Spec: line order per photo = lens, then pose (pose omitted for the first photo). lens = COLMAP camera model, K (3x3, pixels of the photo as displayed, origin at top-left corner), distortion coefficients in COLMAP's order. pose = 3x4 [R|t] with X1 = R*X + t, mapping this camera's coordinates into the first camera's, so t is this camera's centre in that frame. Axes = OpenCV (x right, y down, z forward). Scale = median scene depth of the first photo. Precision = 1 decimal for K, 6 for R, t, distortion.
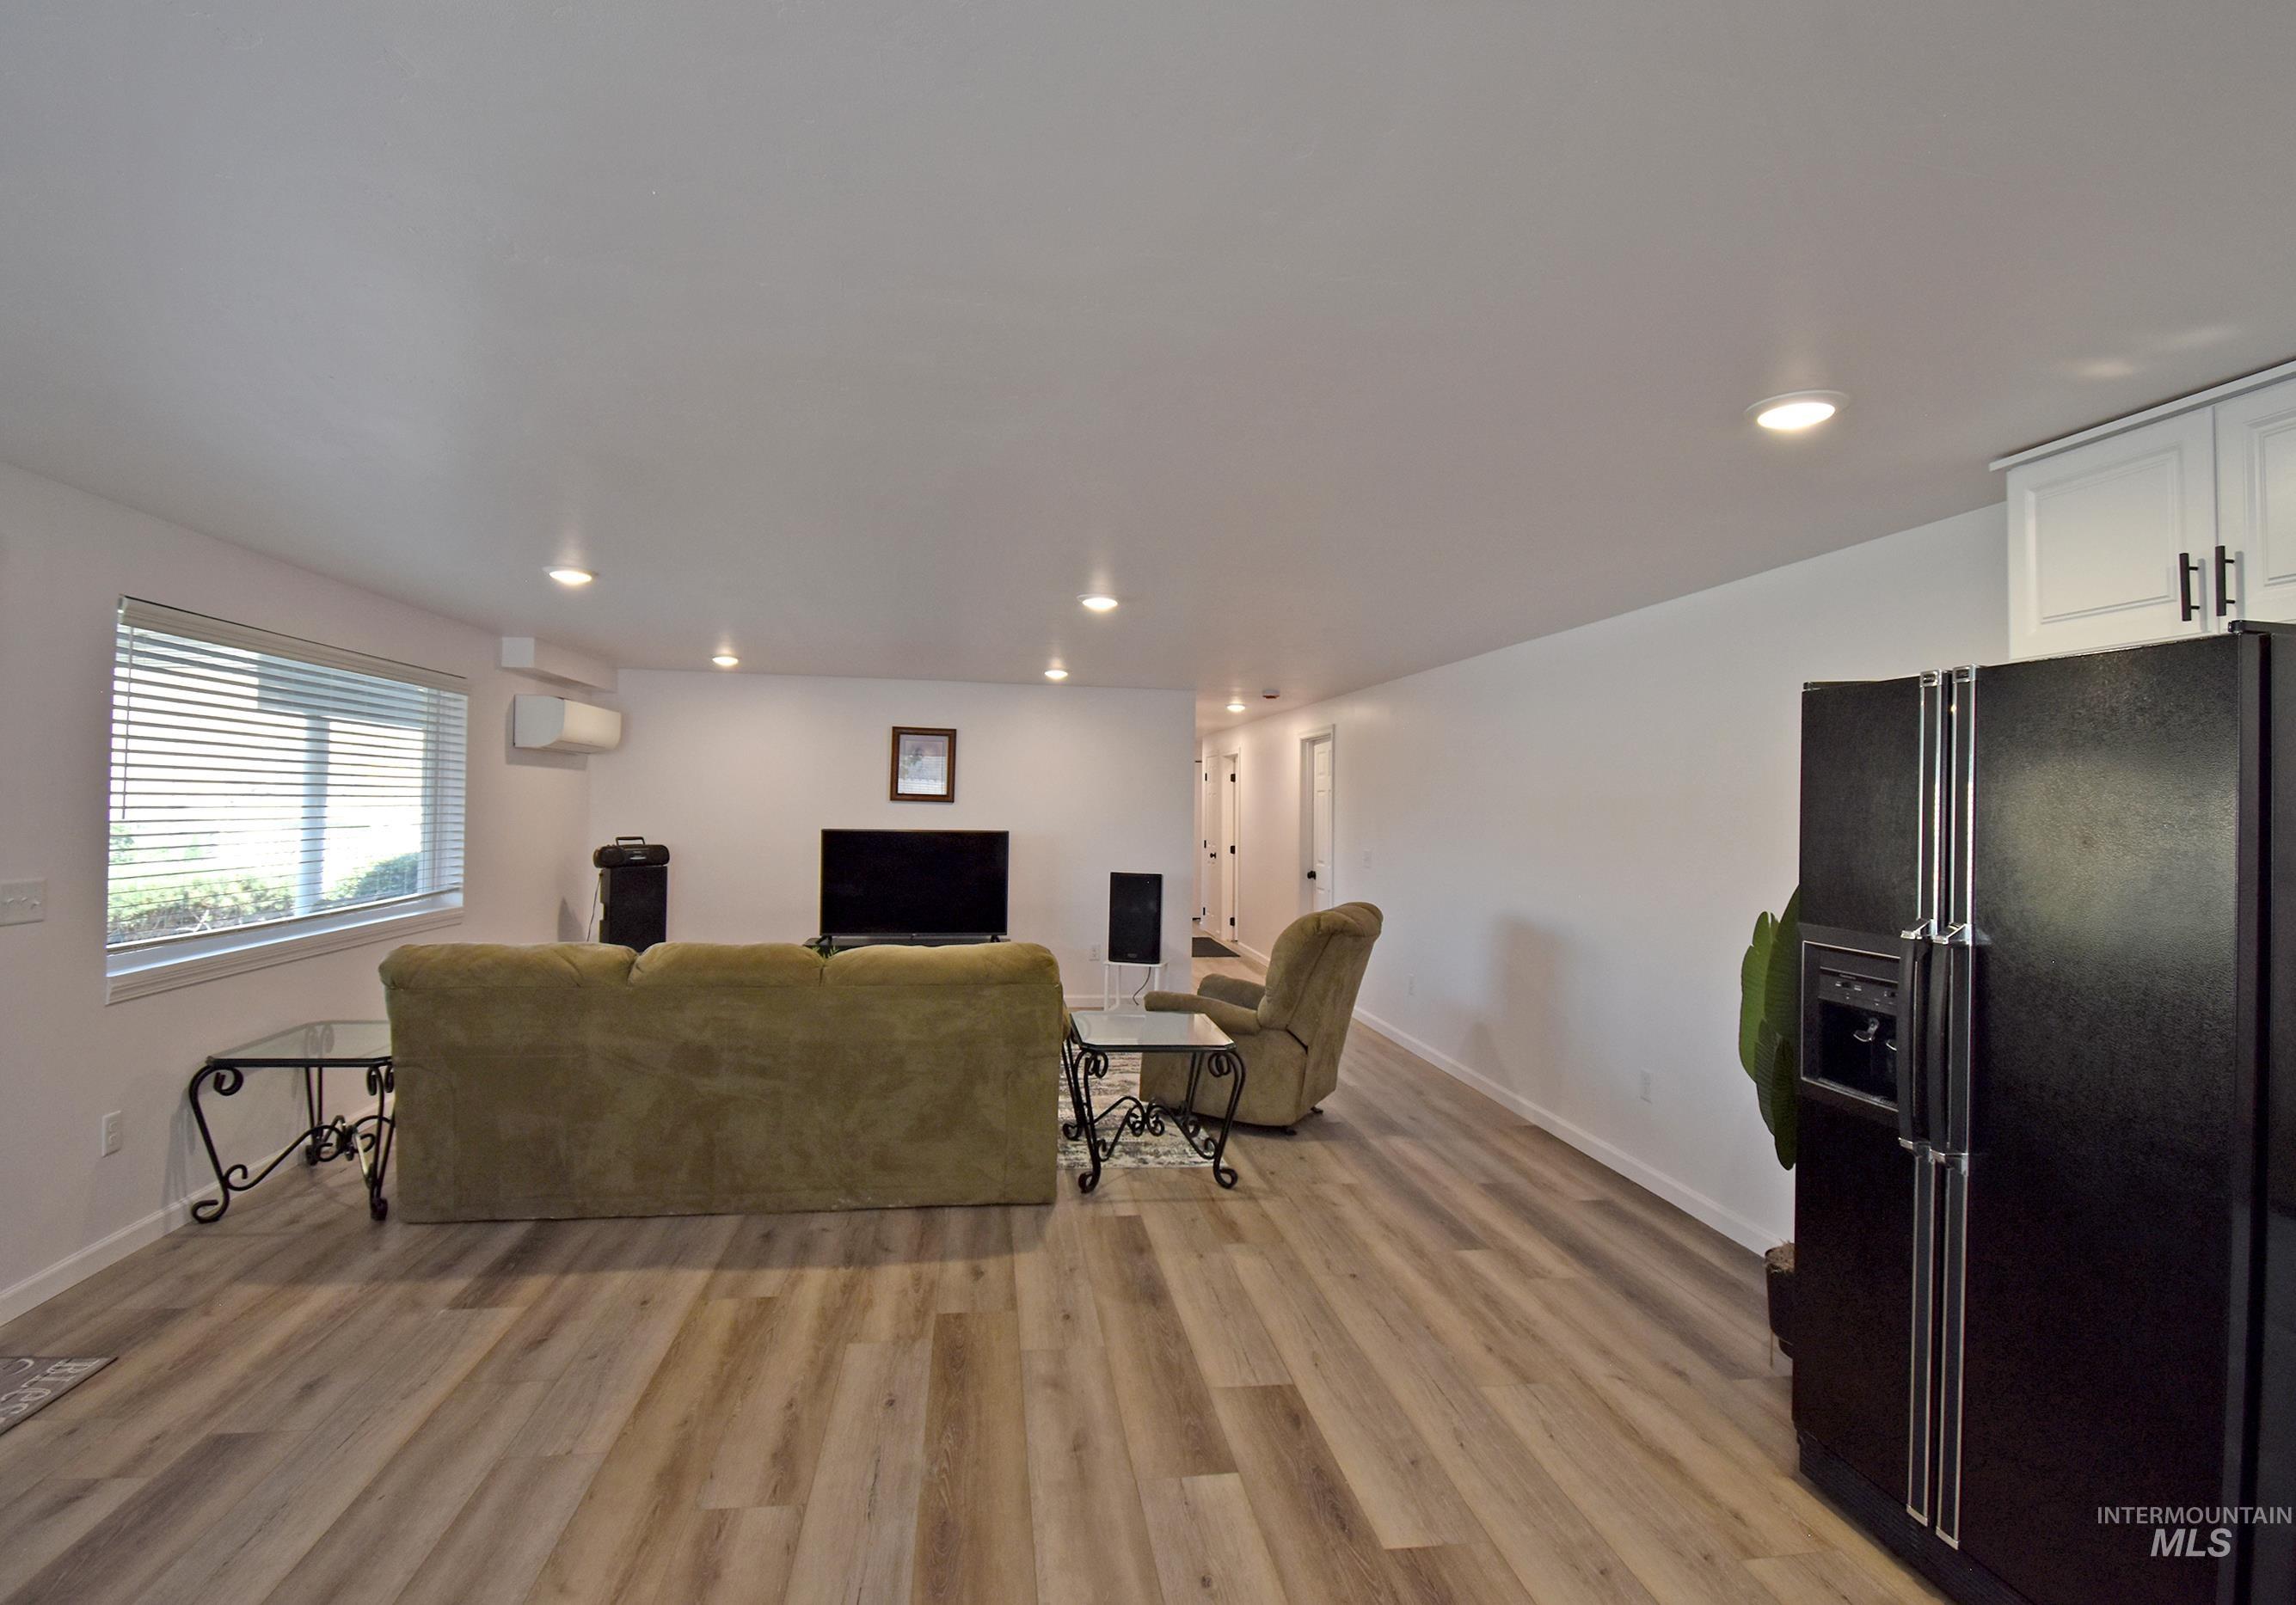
lens RADIAL K [[1108.3, 0, 1178.2], [0, 1108.3, 788.4], [0, 0, 1]] dist [-0.017123, -0.003198]
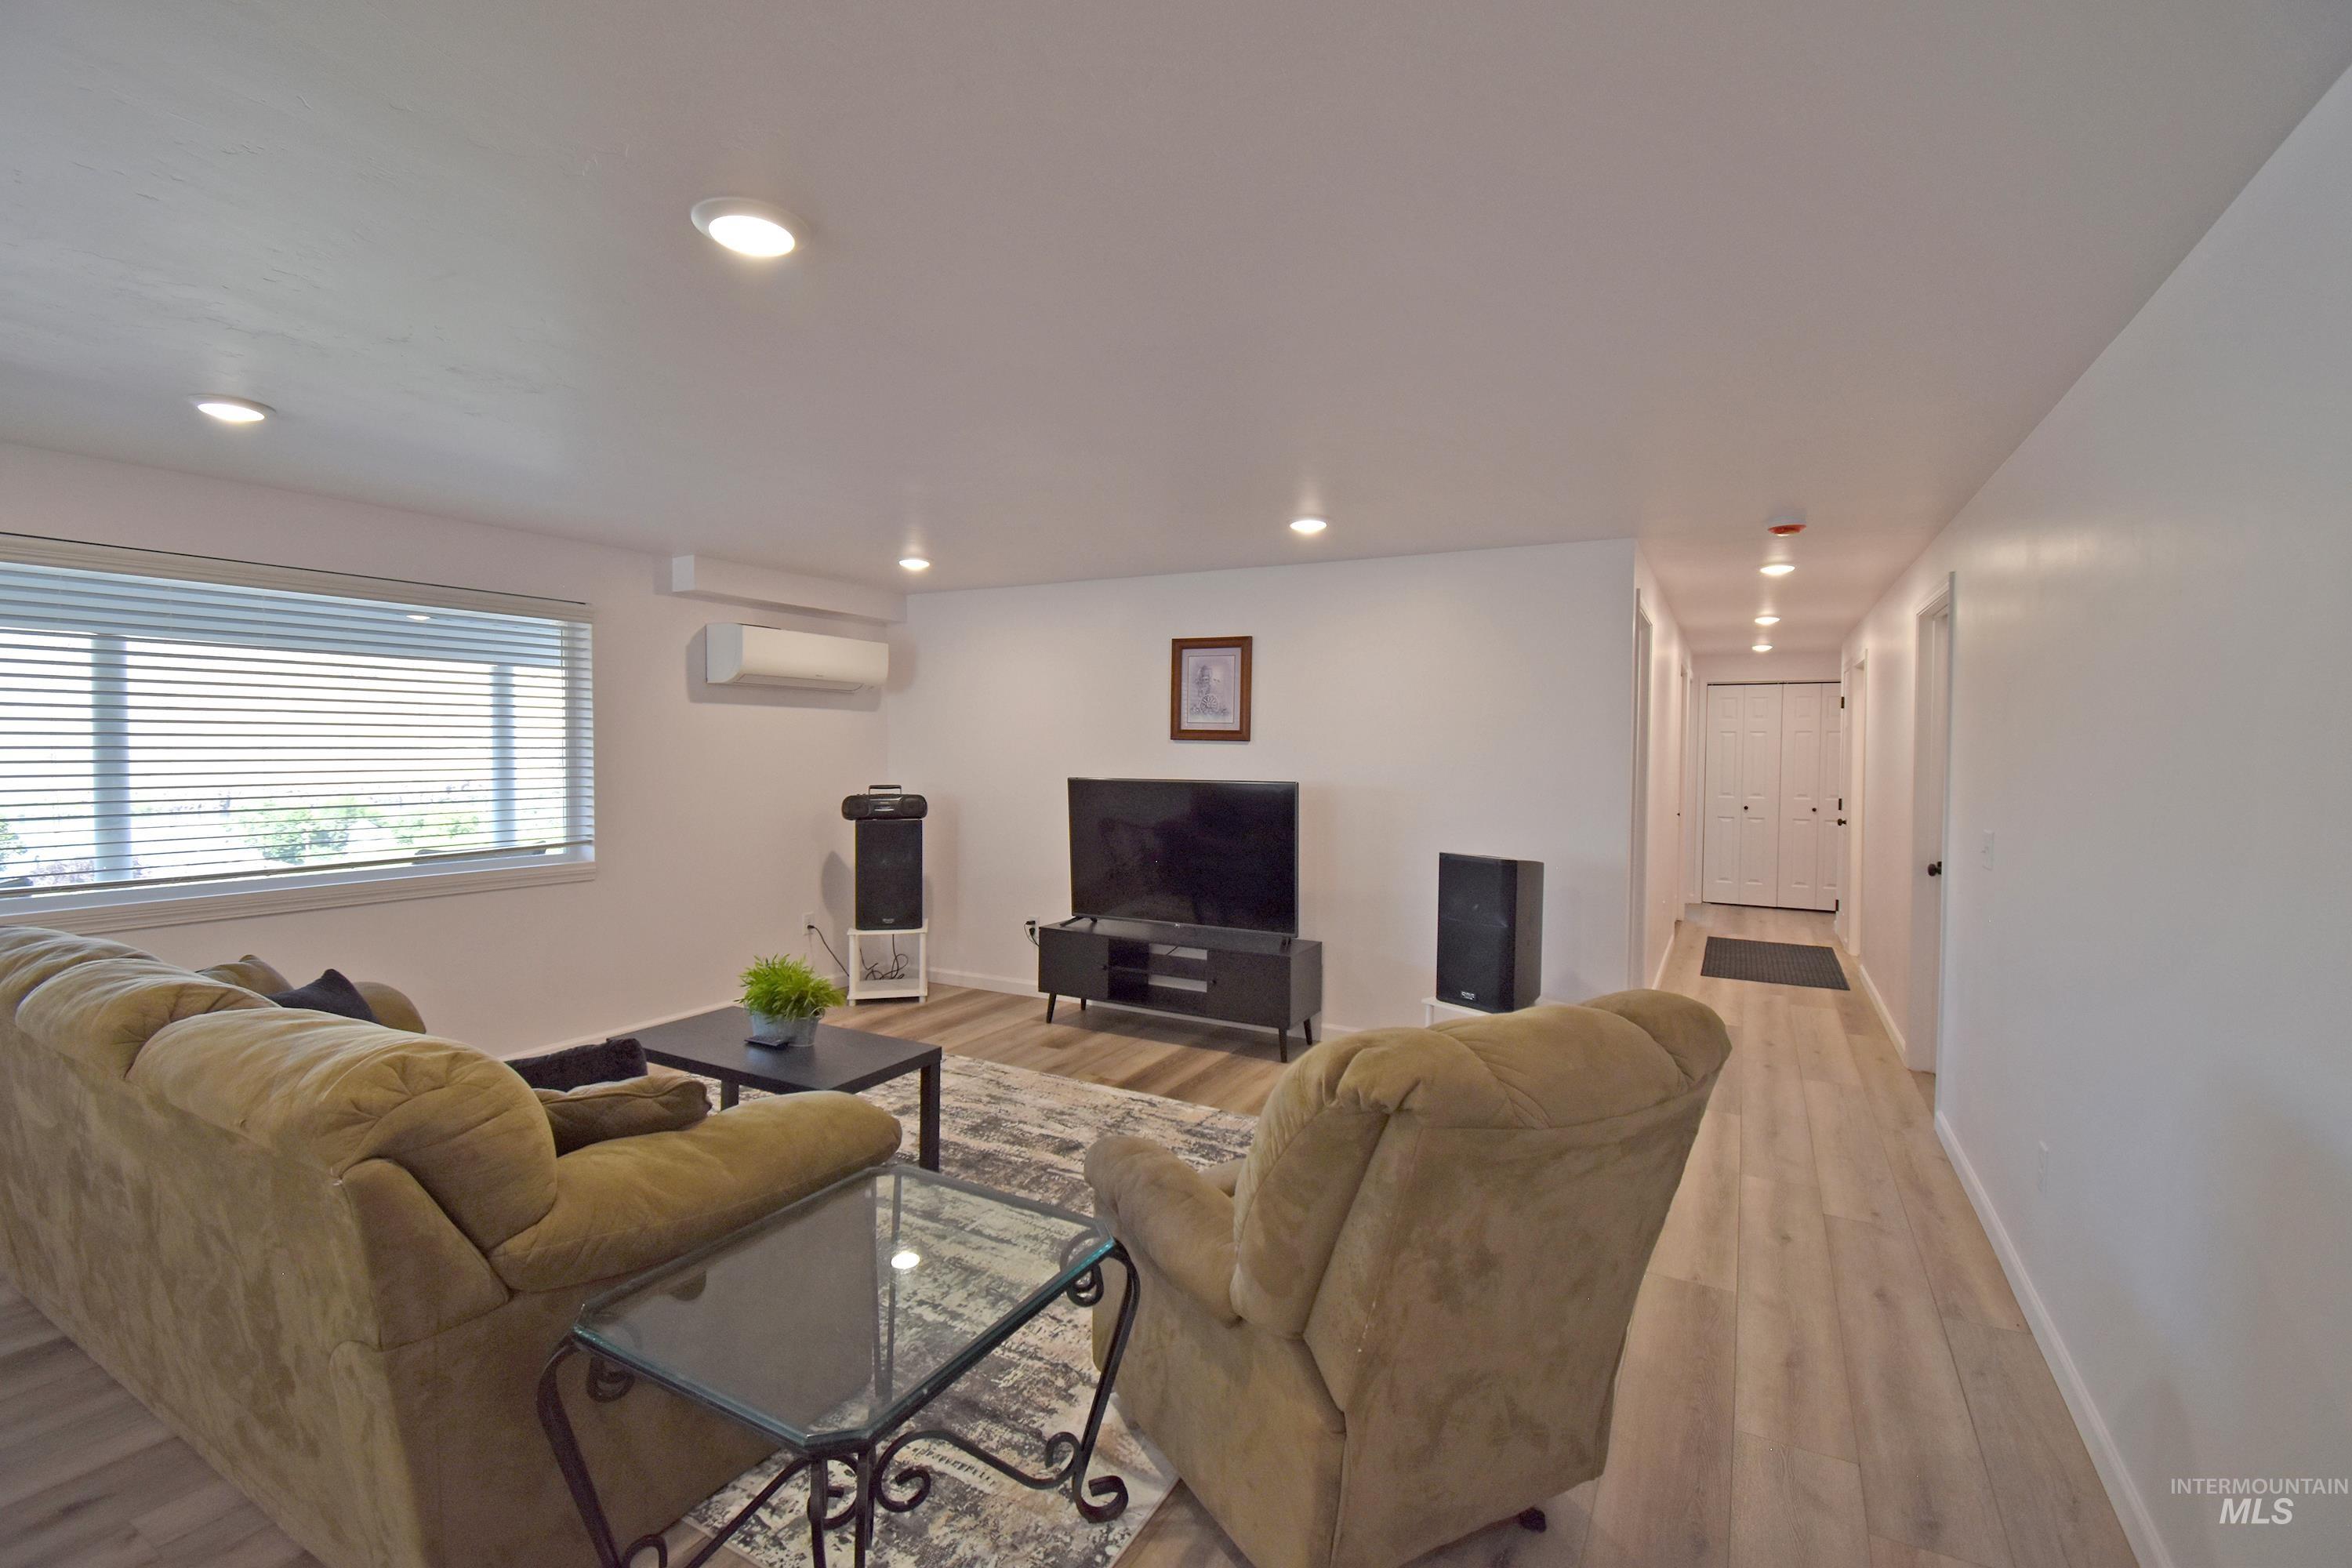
lens RADIAL K [[1039.2, 0, 1168.5], [0, 1039.2, 782.2], [0, 0, 1]] dist [-0.001574, -0.000389]
pose [[0.780816, 0.007878, -0.624711, 0.331183], [0.015835, 0.999350, 0.032395, 0.032414], [0.624560, -0.035187, 0.780184, 0.879532]]
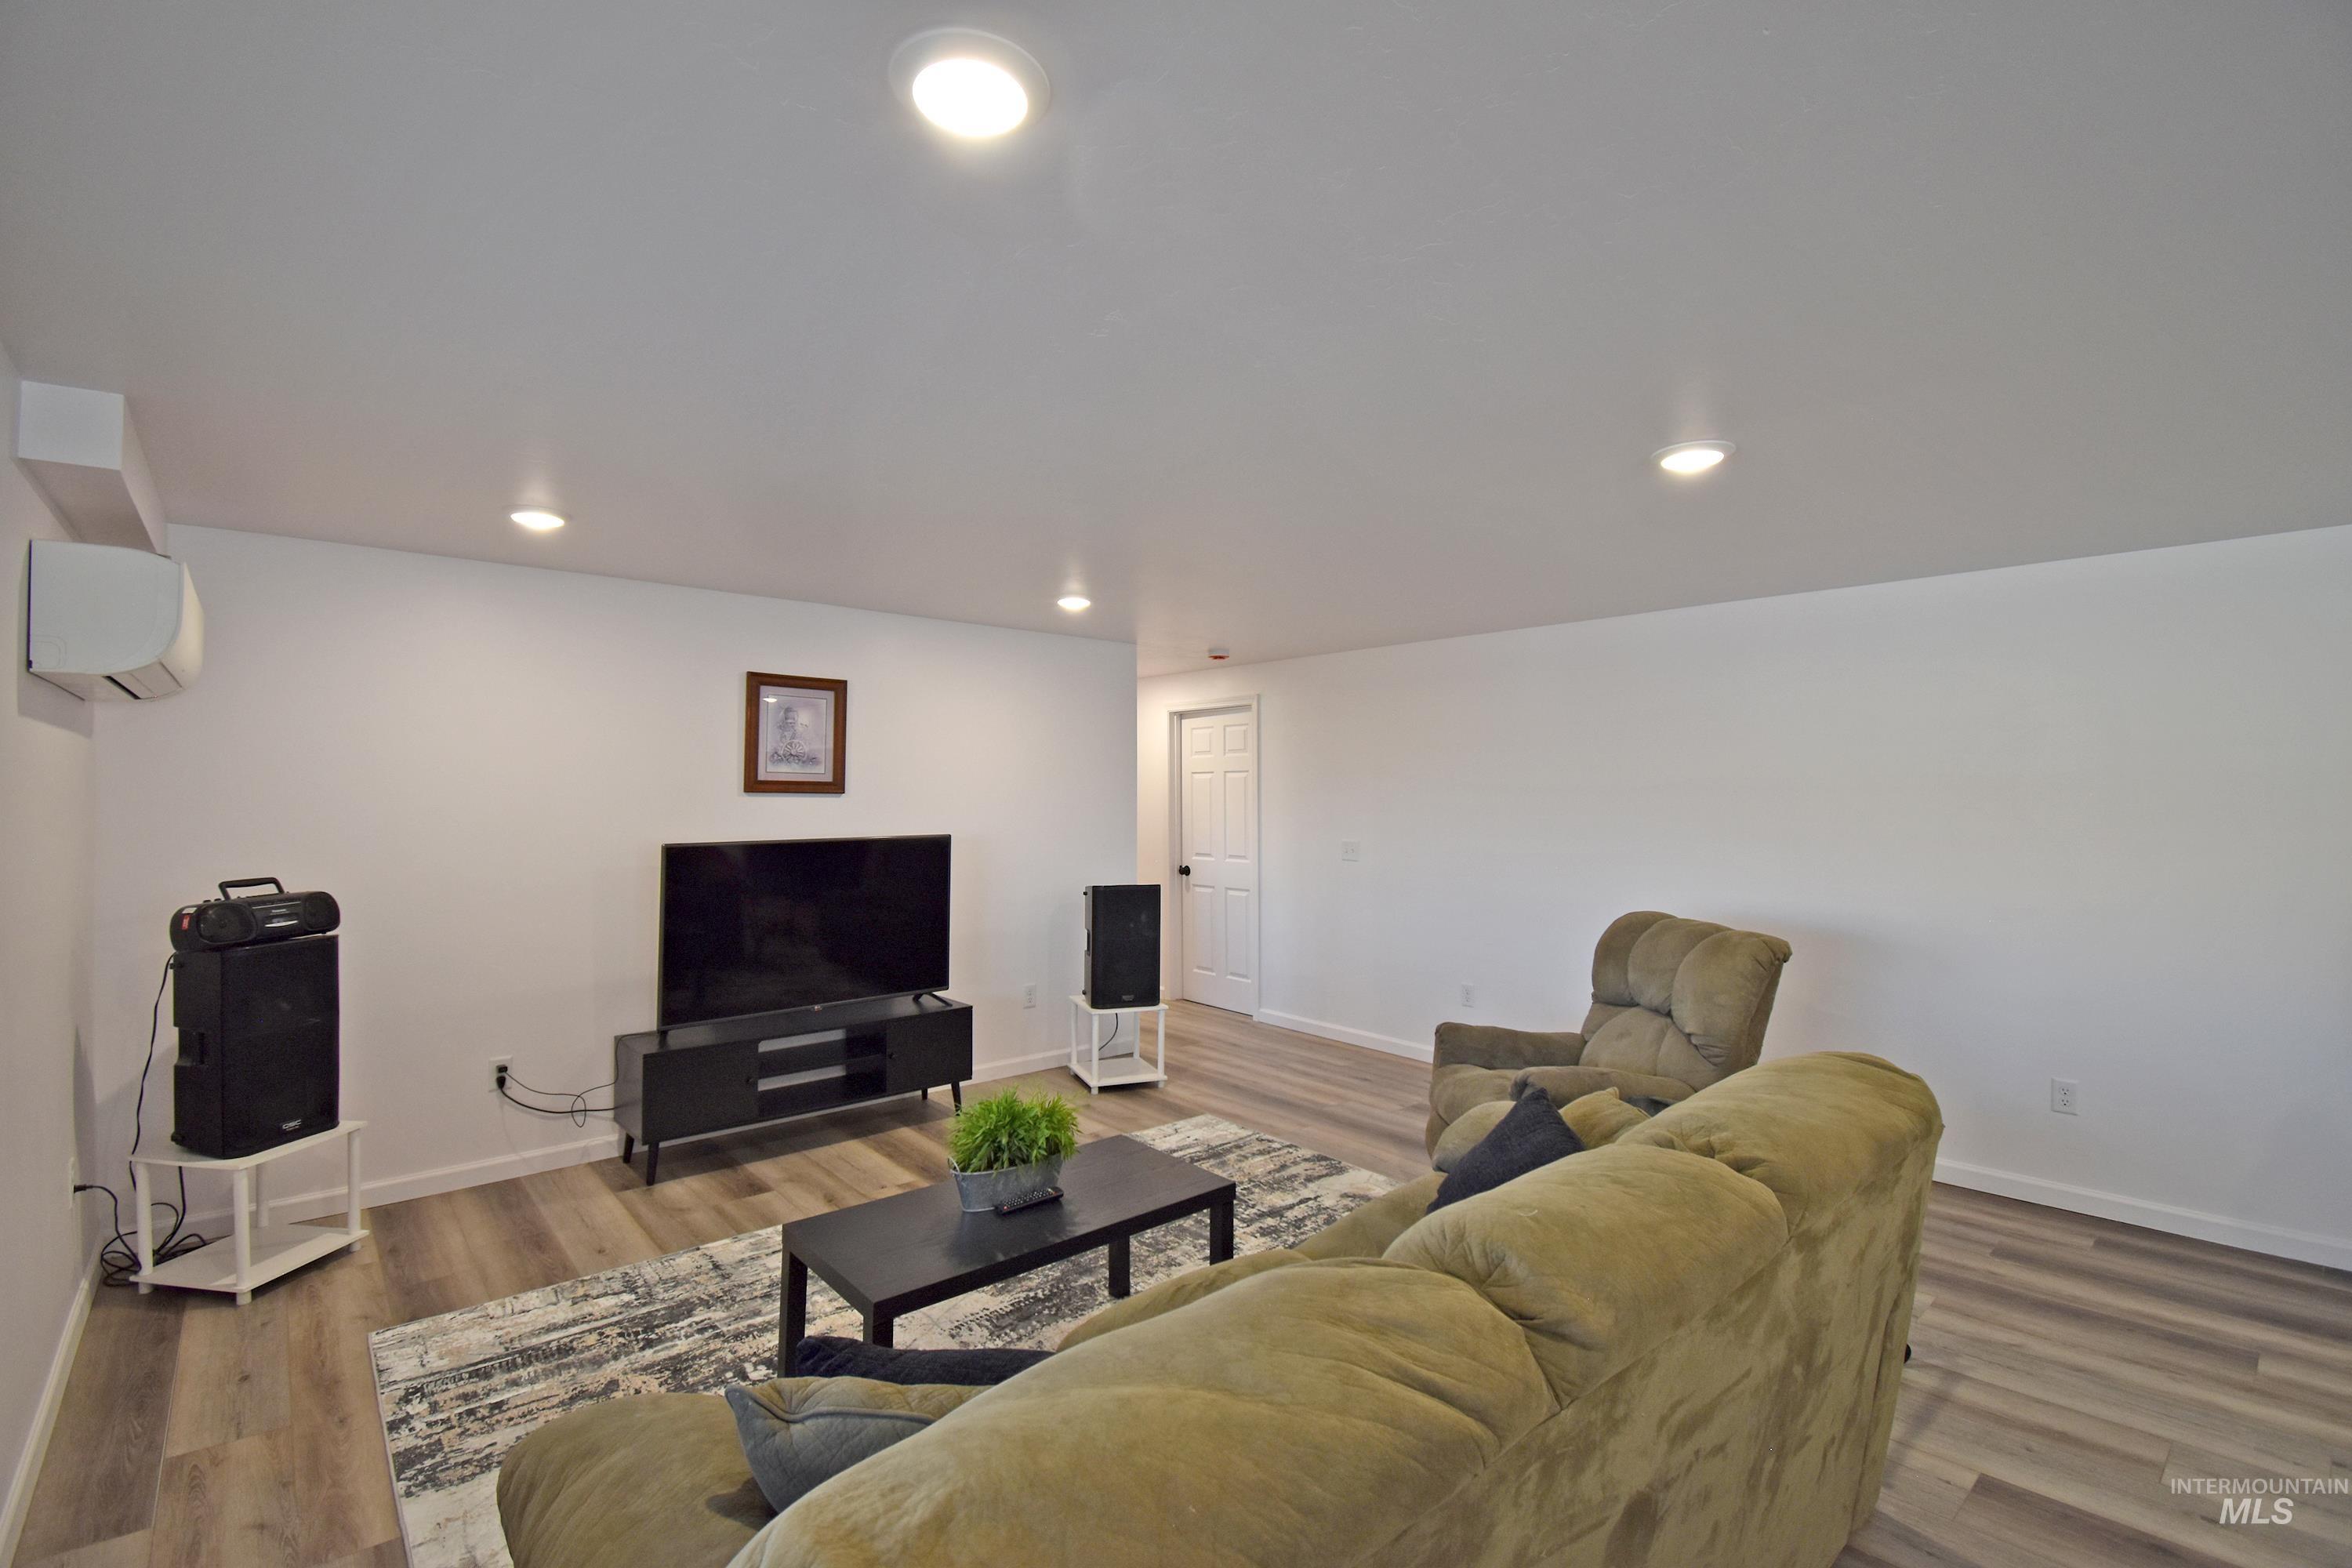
lens RADIAL K [[1039.2, 0, 1185.0], [0, 1039.2, 787.2], [0, 0, 1]] dist [-0.001574, -0.000389]
pose [[0.850054, -0.014221, 0.526503, -0.686837], [0.006127, 0.999835, 0.017113, -0.000561], [-0.526660, -0.011321, 0.850001, 0.737686]]
